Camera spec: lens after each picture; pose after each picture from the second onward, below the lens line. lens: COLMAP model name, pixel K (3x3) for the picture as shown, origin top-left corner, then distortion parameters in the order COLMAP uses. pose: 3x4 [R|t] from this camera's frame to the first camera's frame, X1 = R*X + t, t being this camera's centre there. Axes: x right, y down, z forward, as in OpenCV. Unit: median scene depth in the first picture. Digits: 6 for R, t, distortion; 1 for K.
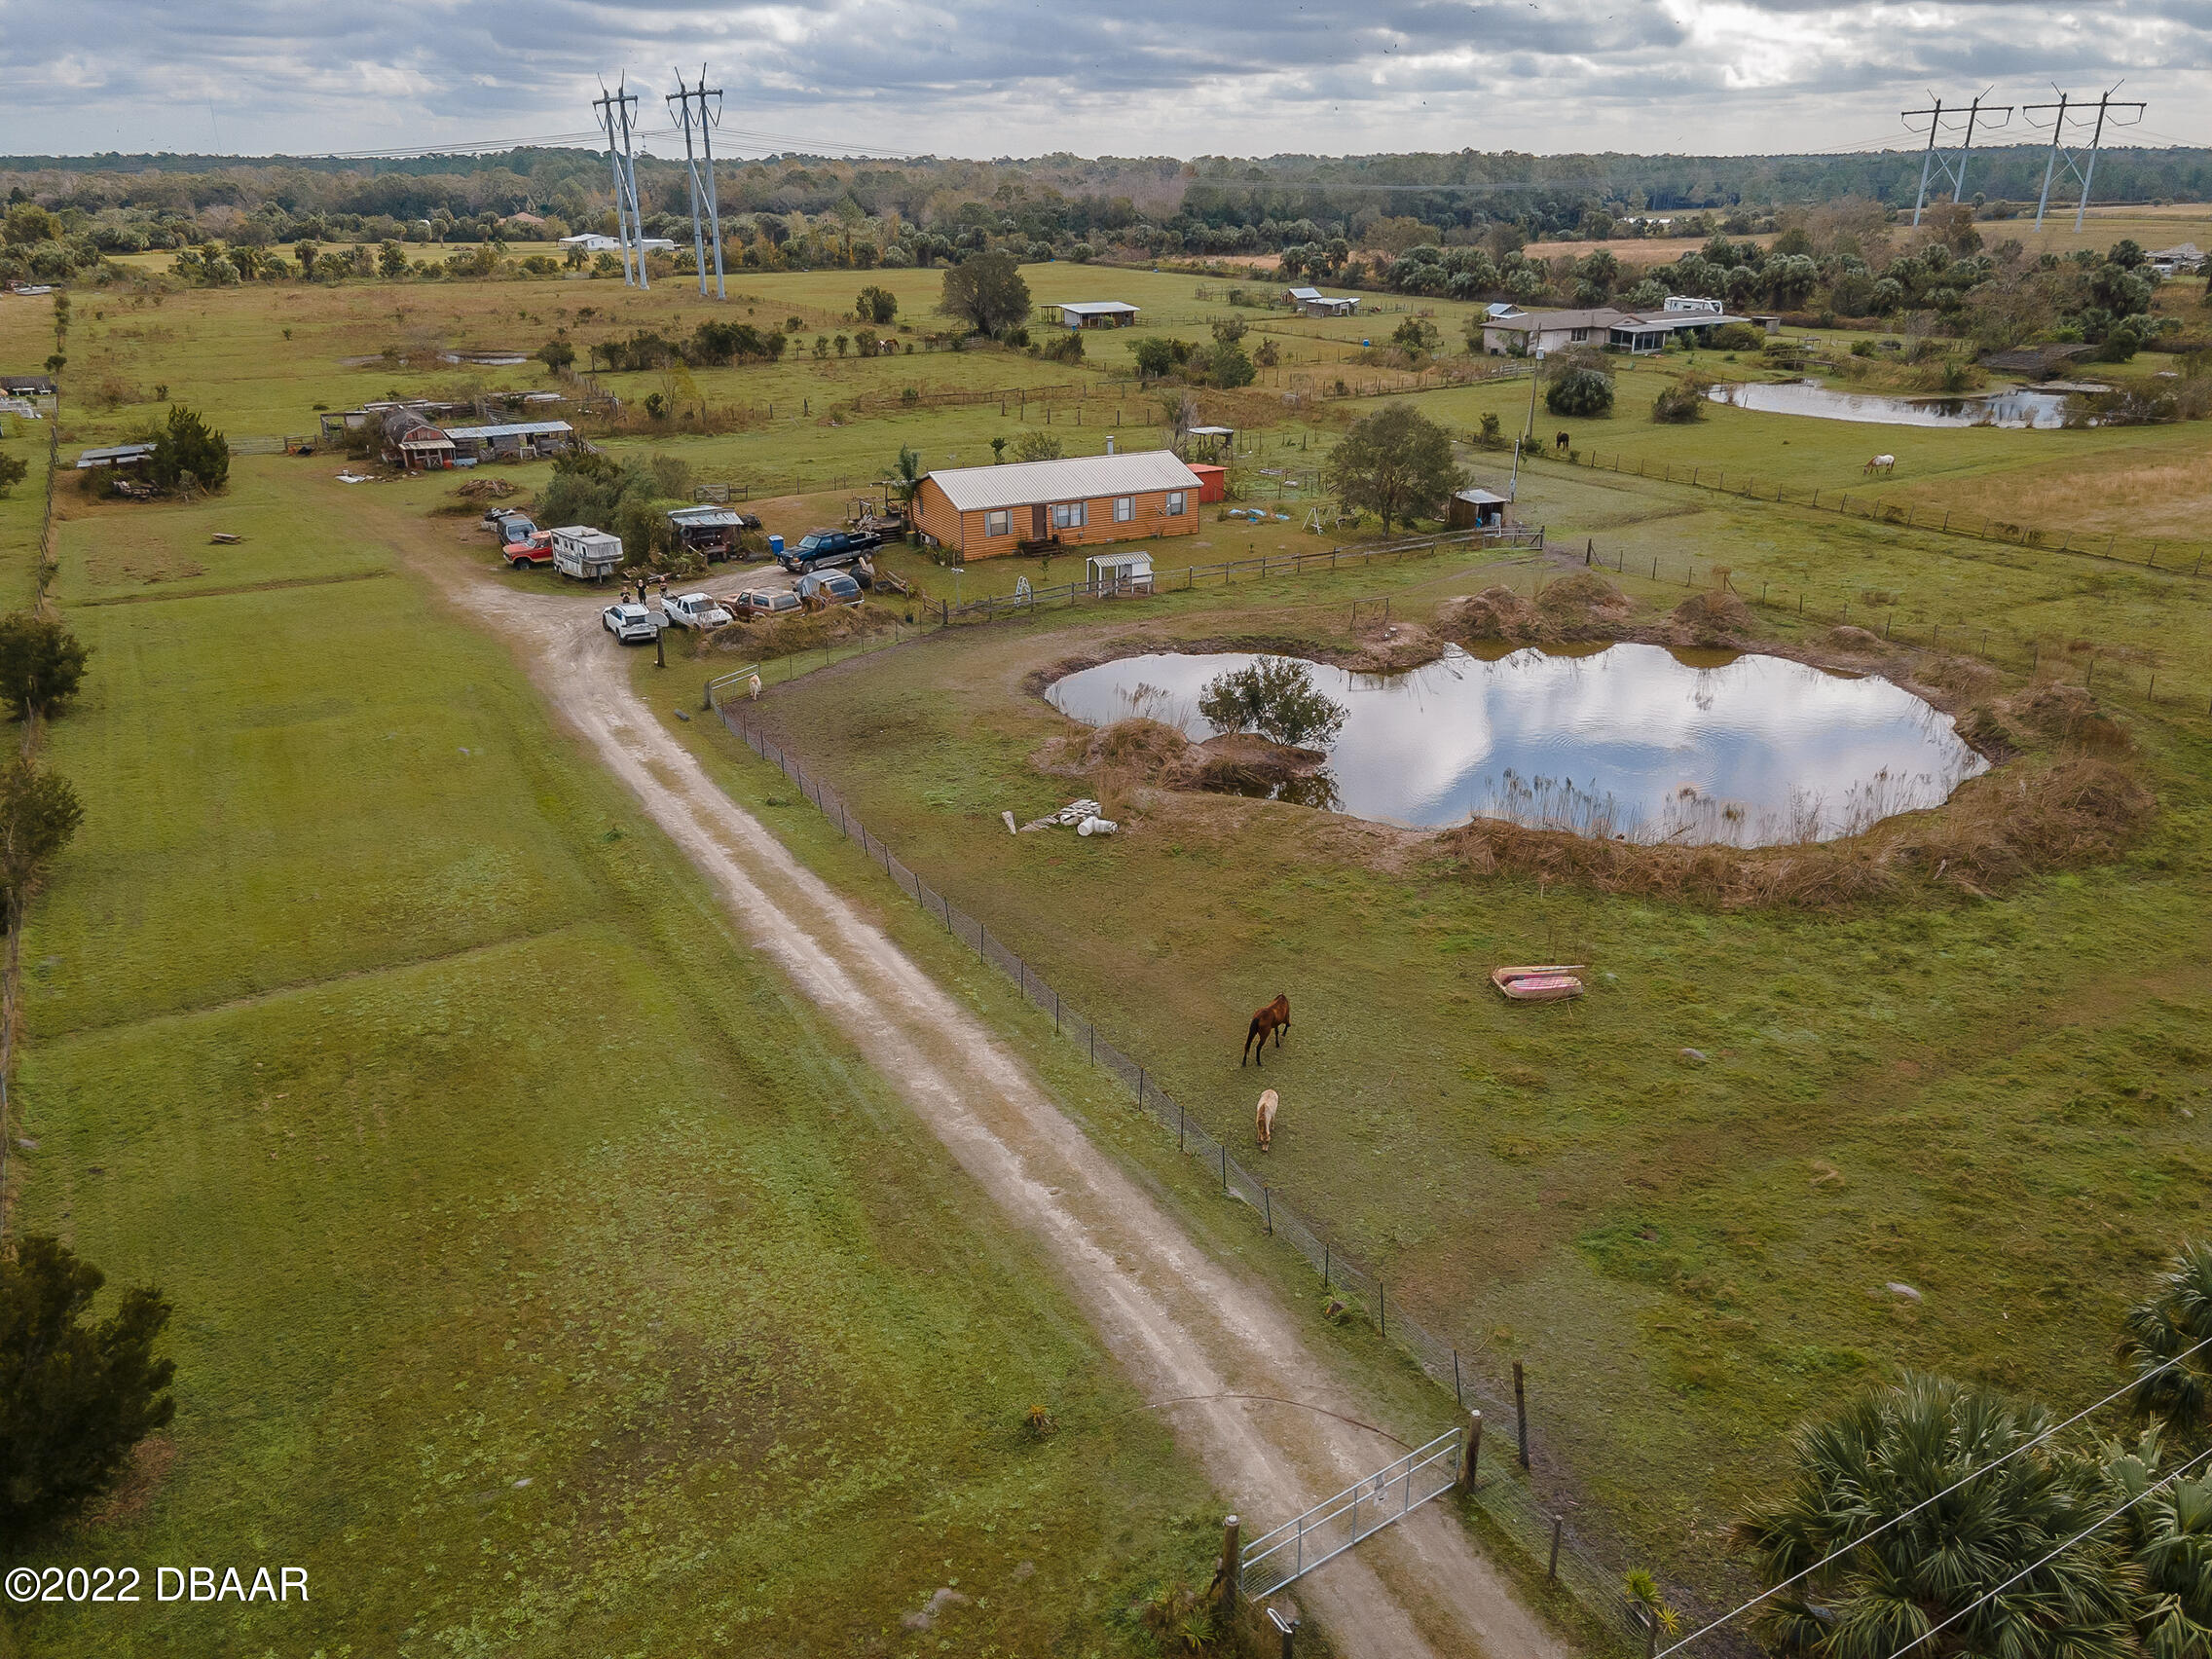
lens RADIAL K [[1611.2, 0, 1106.0], [0, 1611.2, 829.5], [0, 0, 1]] dist [0.050283, -0.001654]
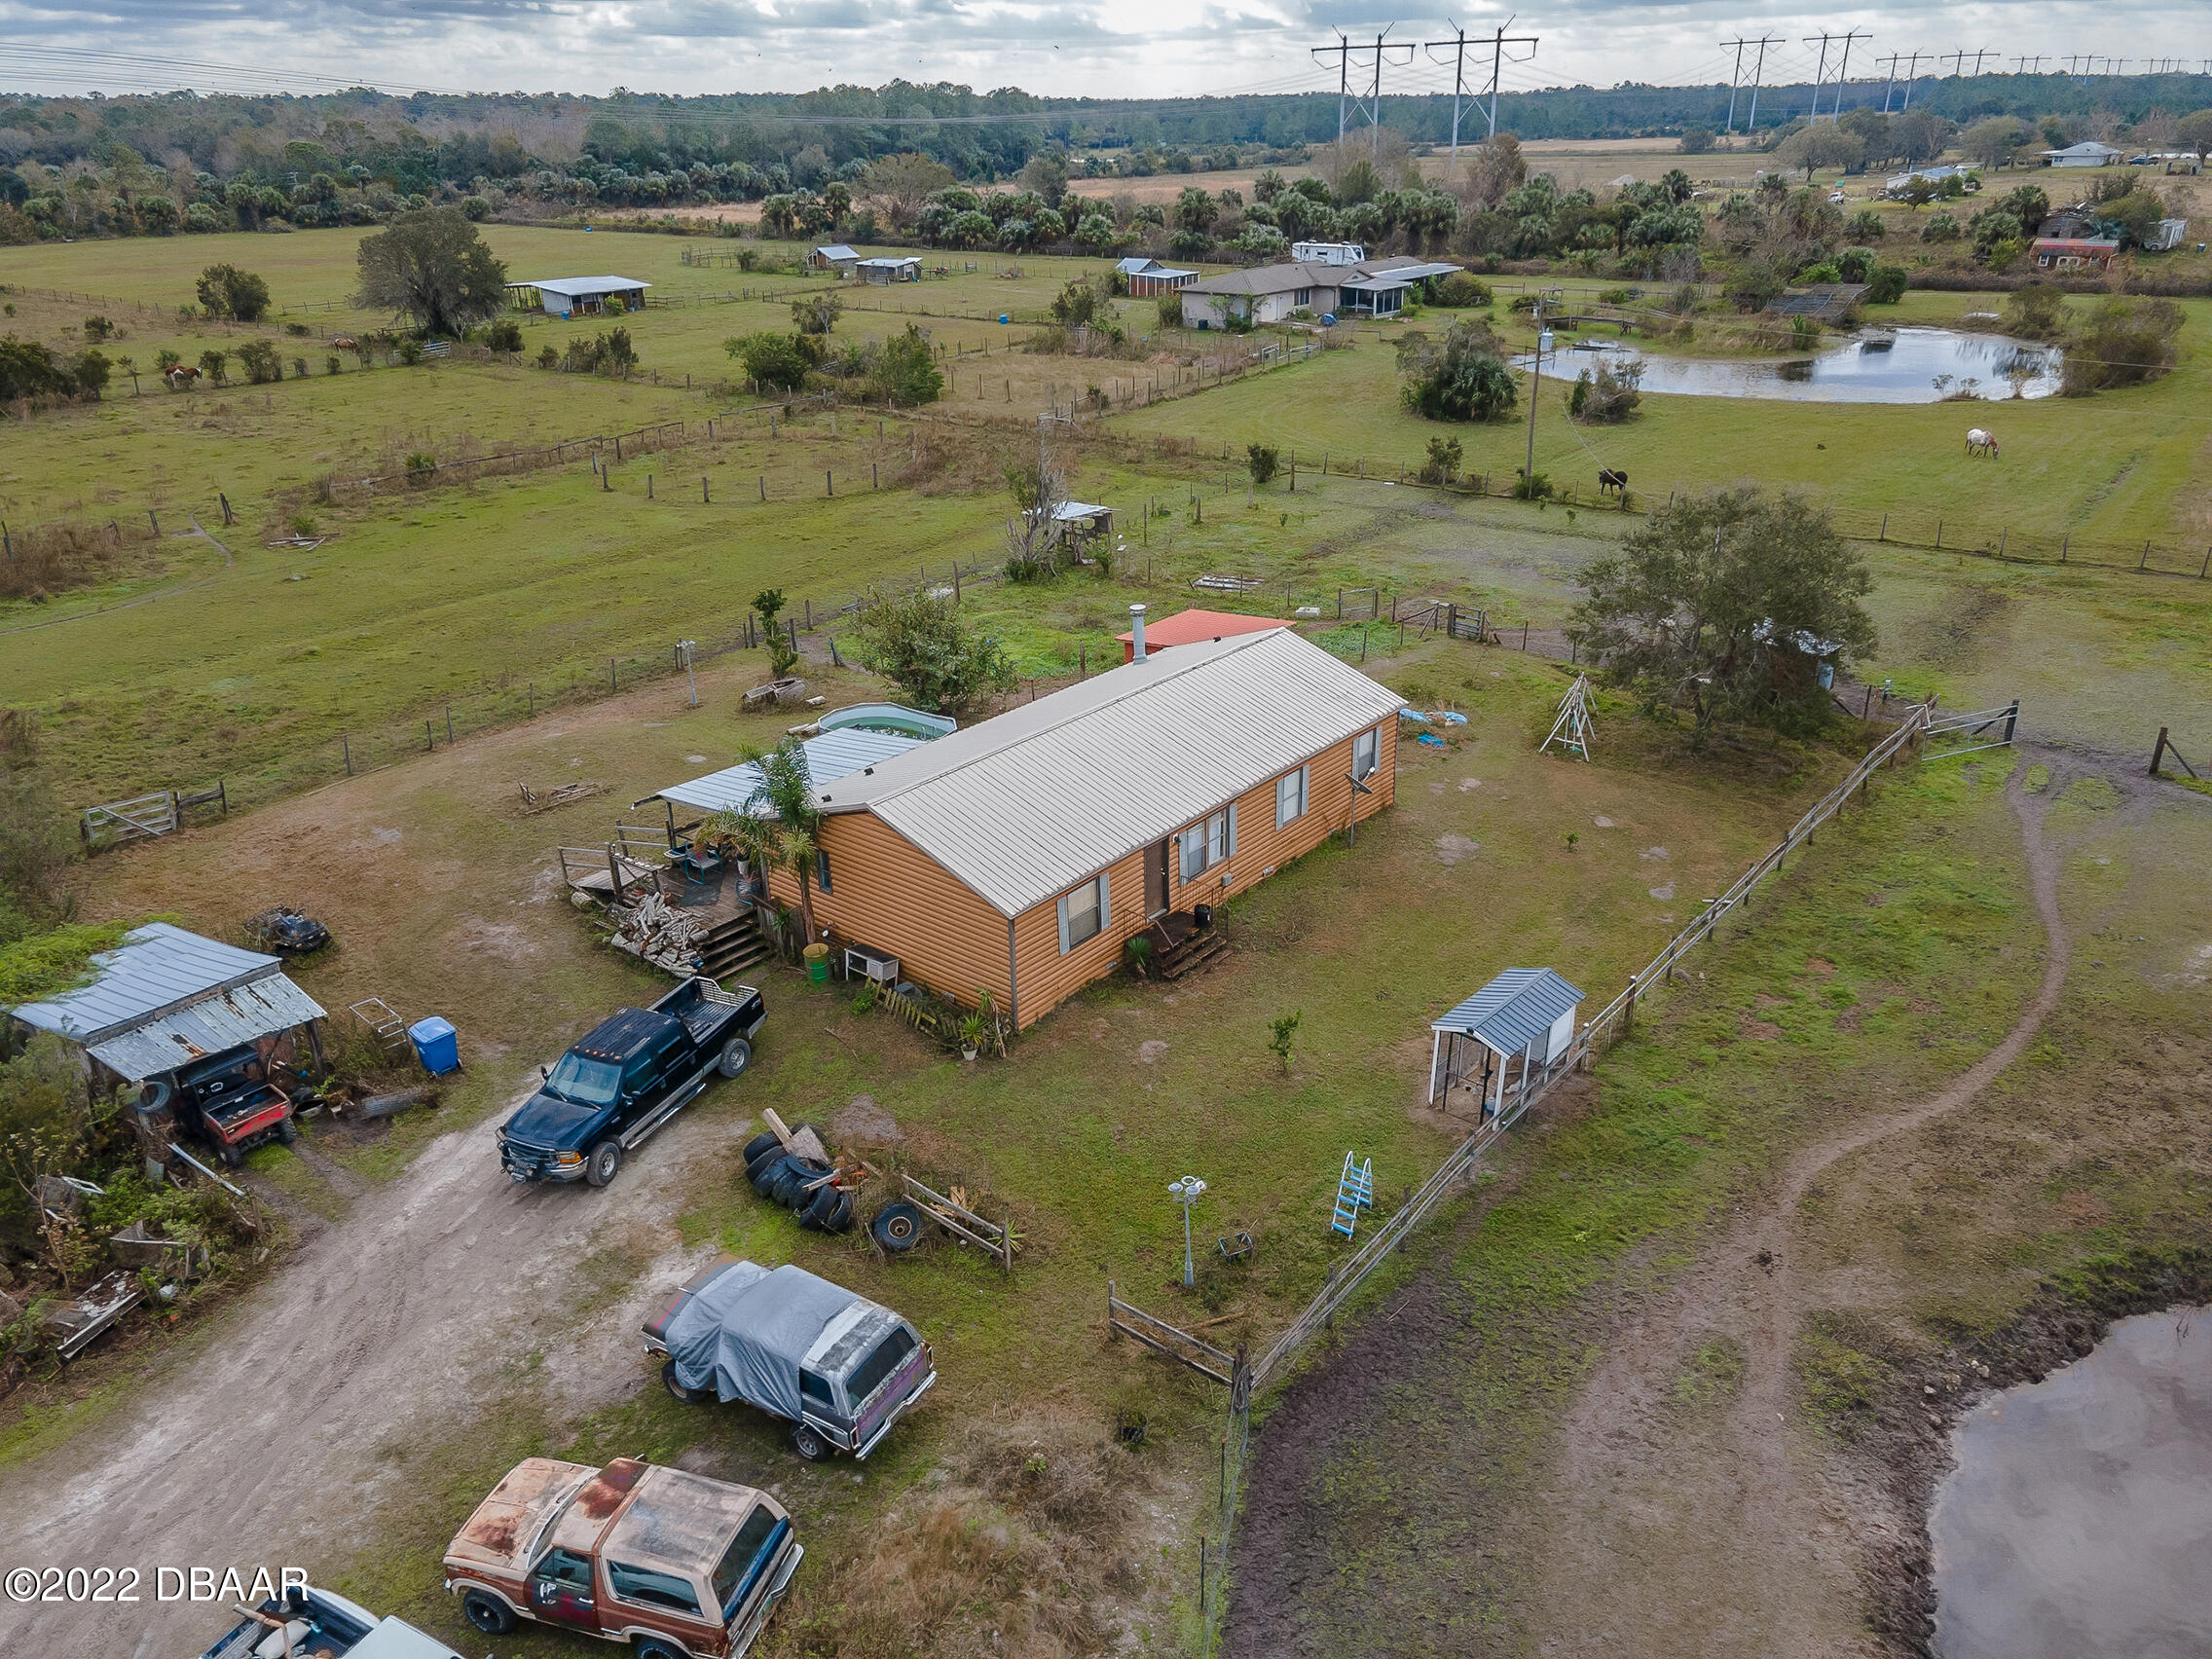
lens RADIAL K [[1595.7, 0, 1126.7], [0, 1595.7, 861.0], [0, 0, 1]] dist [0.035100, 0.010196]
pose [[0.924556, -0.172537, 0.339747, -0.094757], [0.155973, 0.984856, 0.075697, -0.118701], [-0.347663, -0.016995, 0.937466, 0.331646]]
